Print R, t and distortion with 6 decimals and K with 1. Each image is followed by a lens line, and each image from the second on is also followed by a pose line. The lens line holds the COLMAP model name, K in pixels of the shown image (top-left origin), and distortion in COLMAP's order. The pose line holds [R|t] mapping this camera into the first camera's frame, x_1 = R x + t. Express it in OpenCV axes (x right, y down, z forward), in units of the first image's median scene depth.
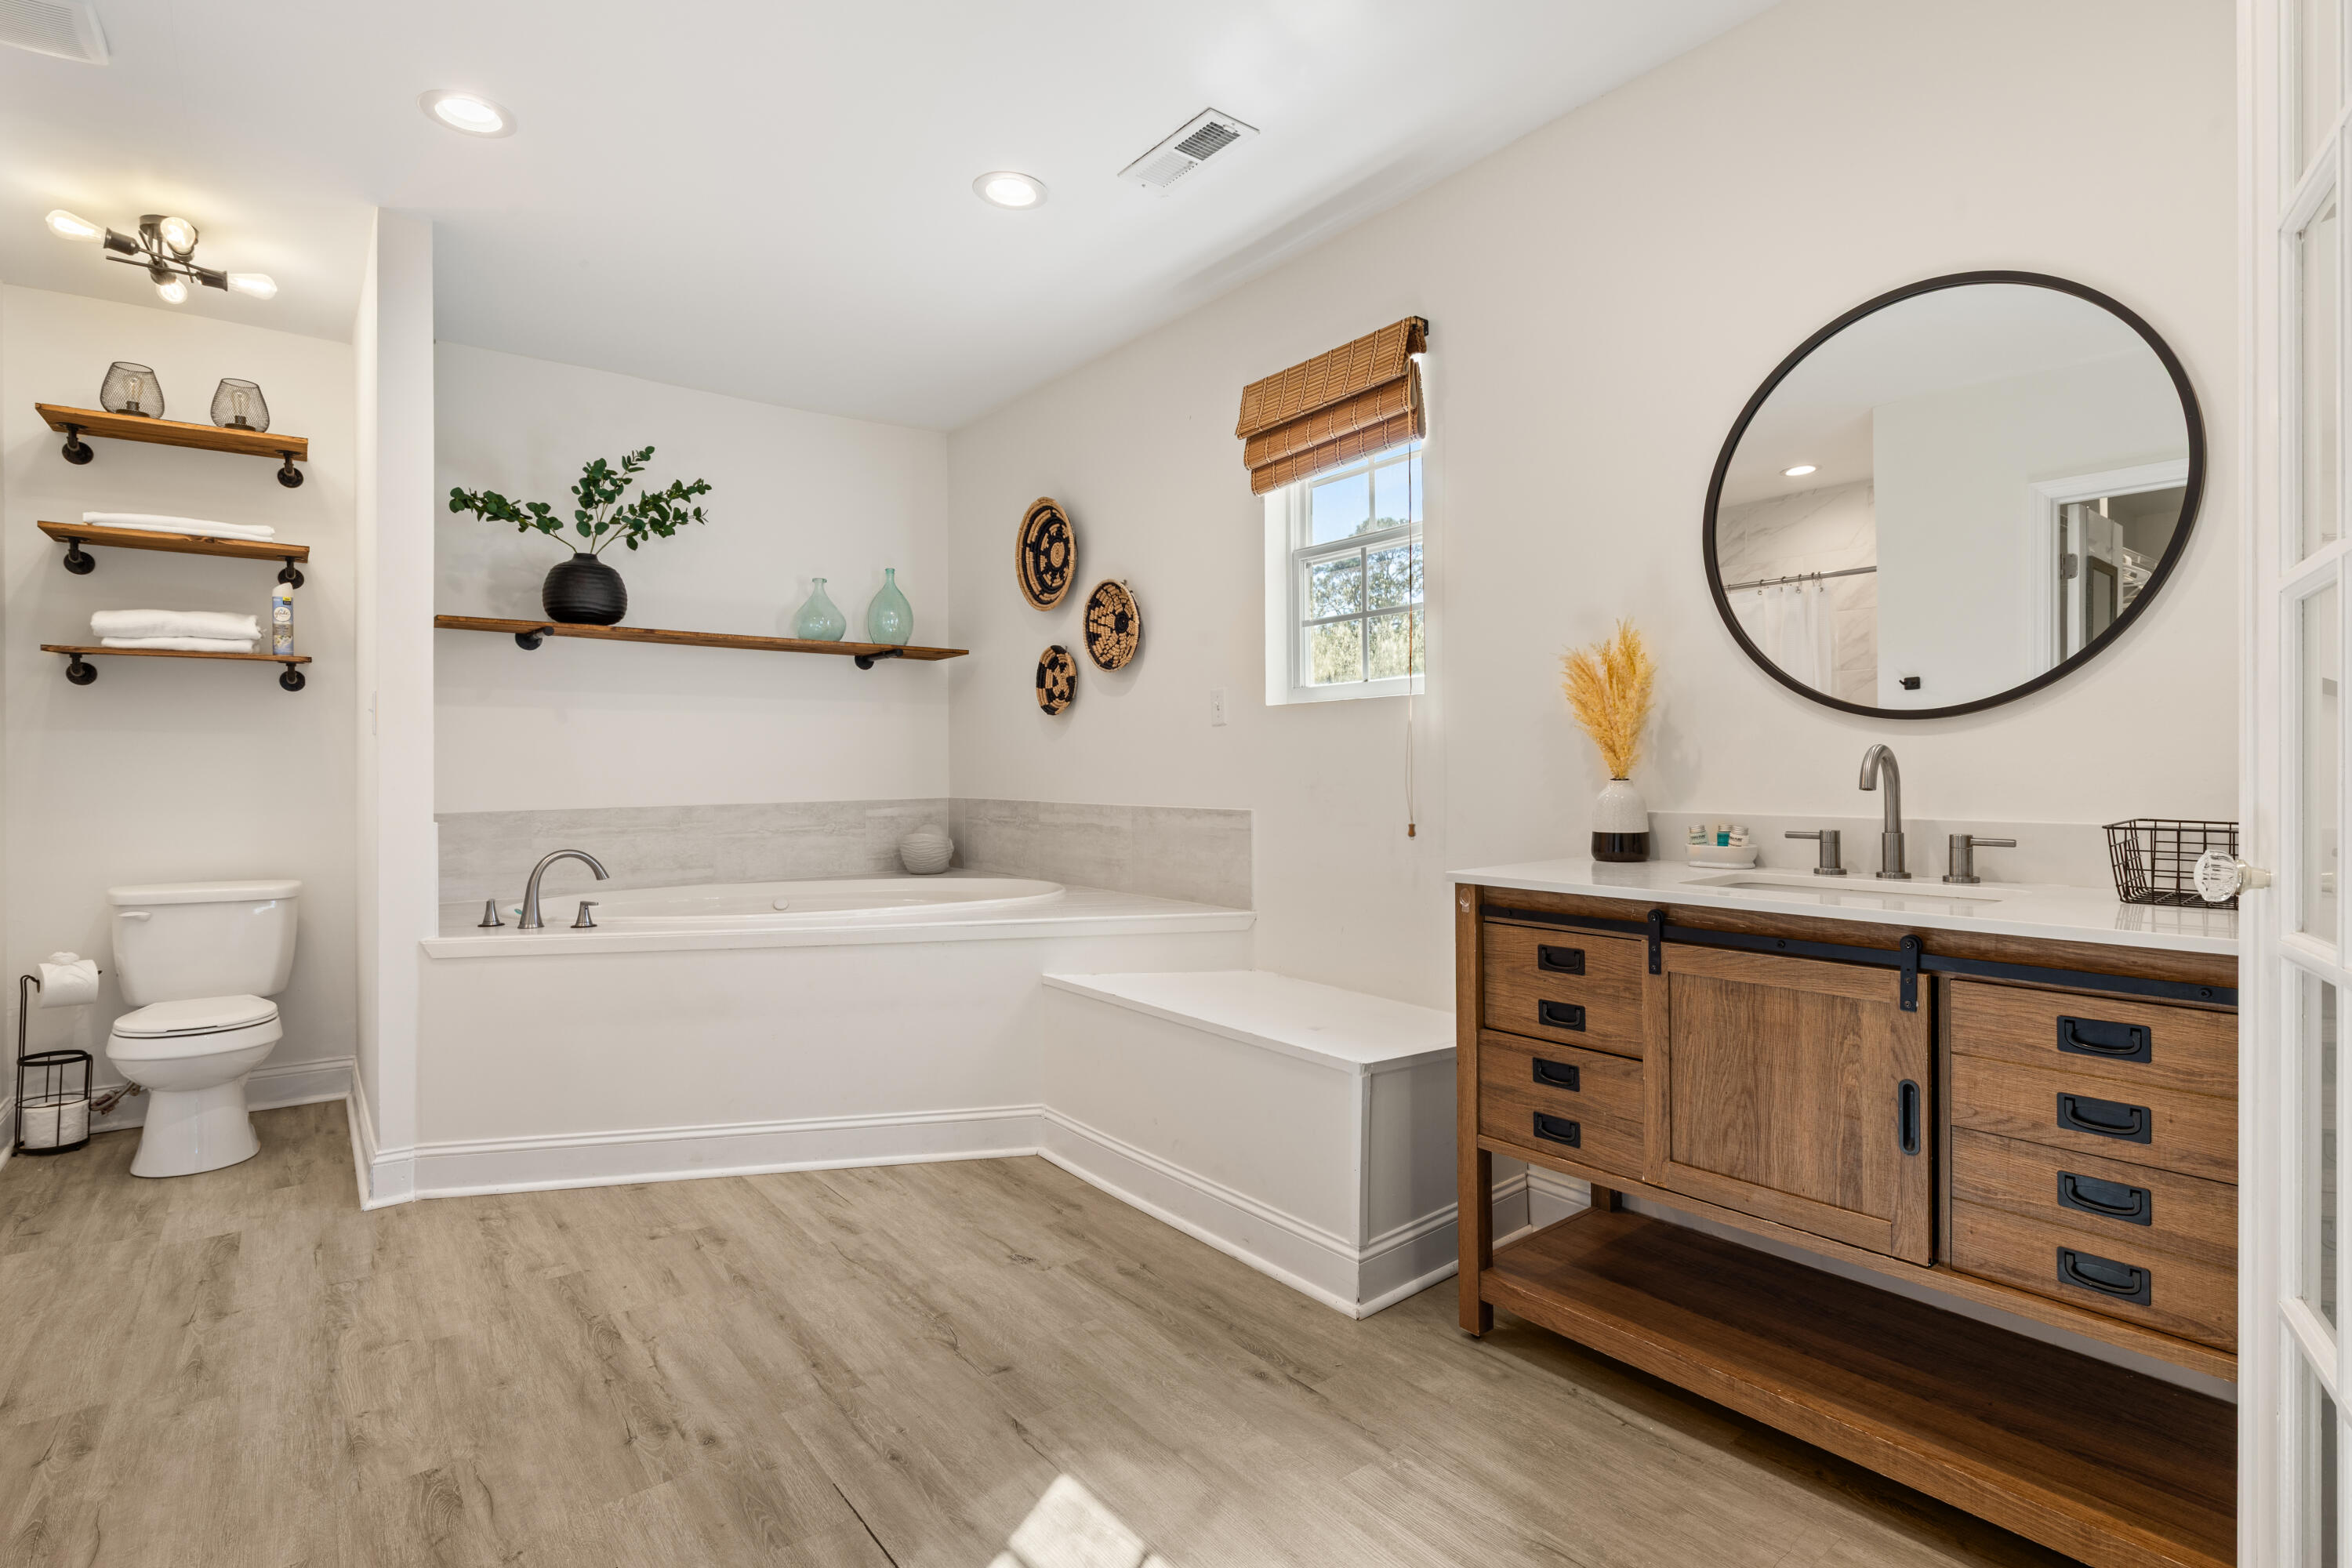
lens RADIAL K [[1136.6, 0, 1189.6], [0, 1136.6, 772.3], [0, 0, 1]] dist [-0.004365, 0.000605]
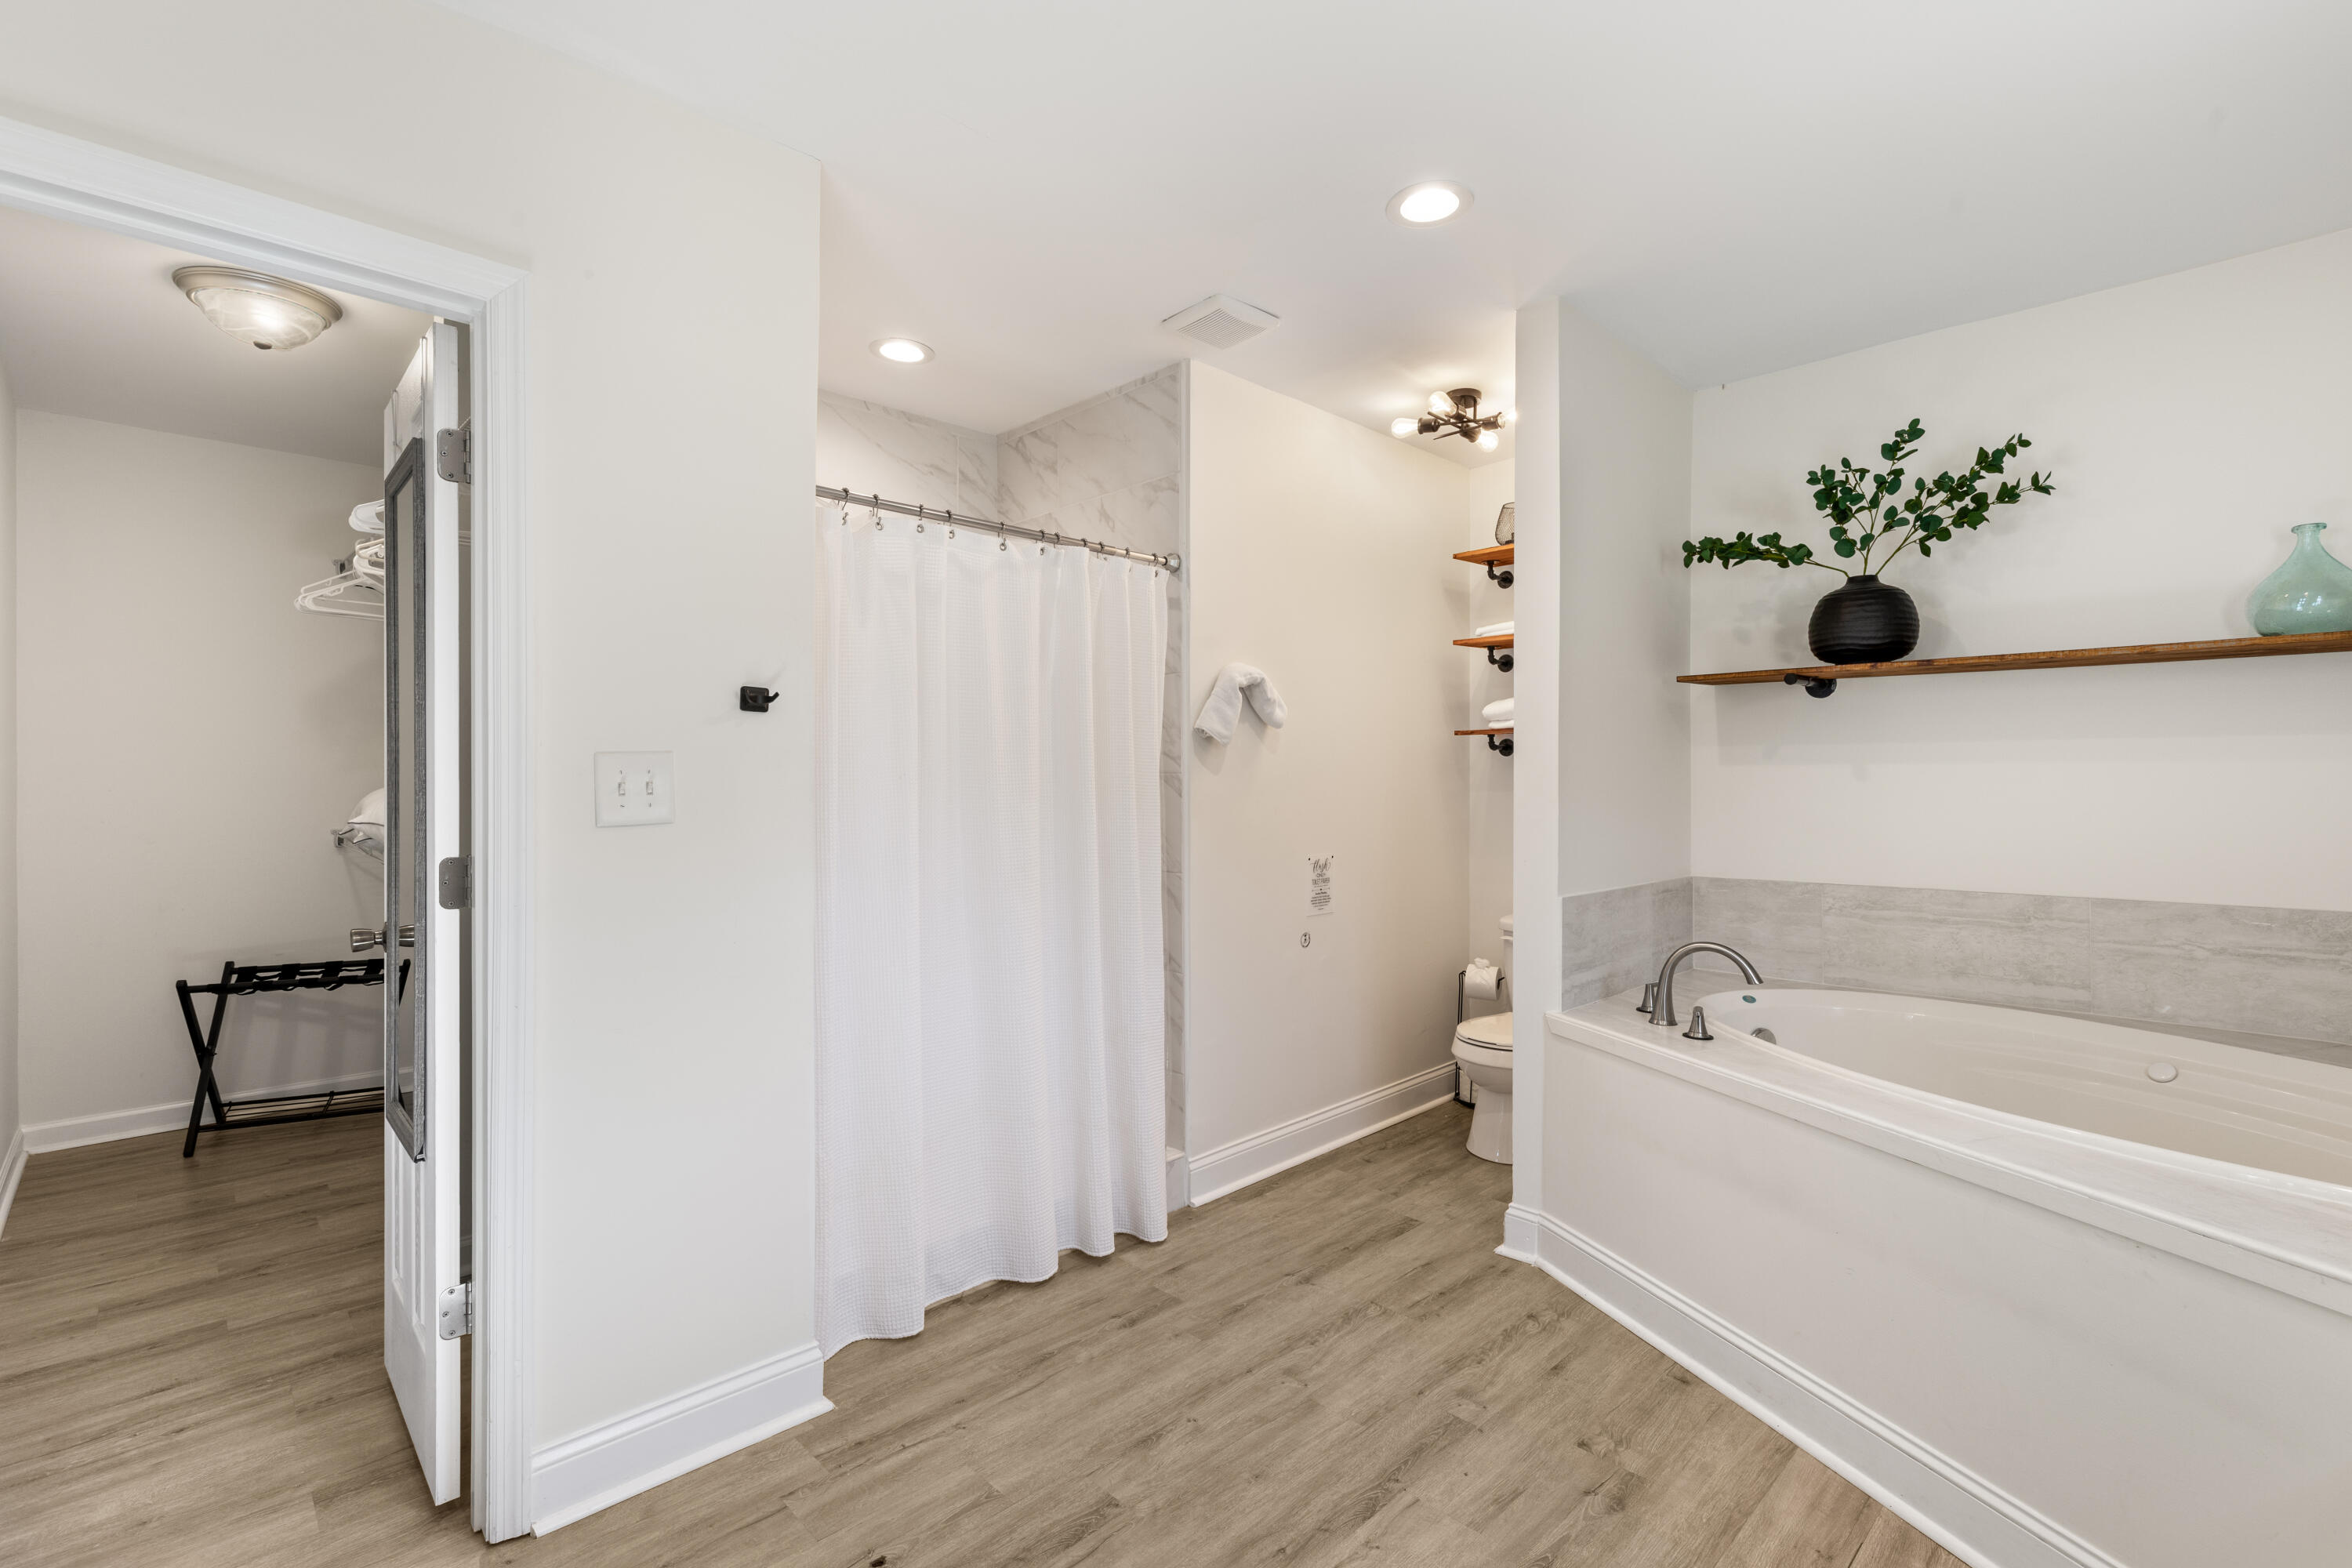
lens RADIAL K [[1054.4, 0, 1173.0], [0, 1054.4, 778.2], [0, 0, 1]] dist [0.000789, -0.000255]
pose [[0.101632, 0.006555, -0.994800, 0.184165], [-0.003008, 0.999976, 0.006282, -0.054385], [0.994817, 0.002354, 0.101649, 0.462469]]
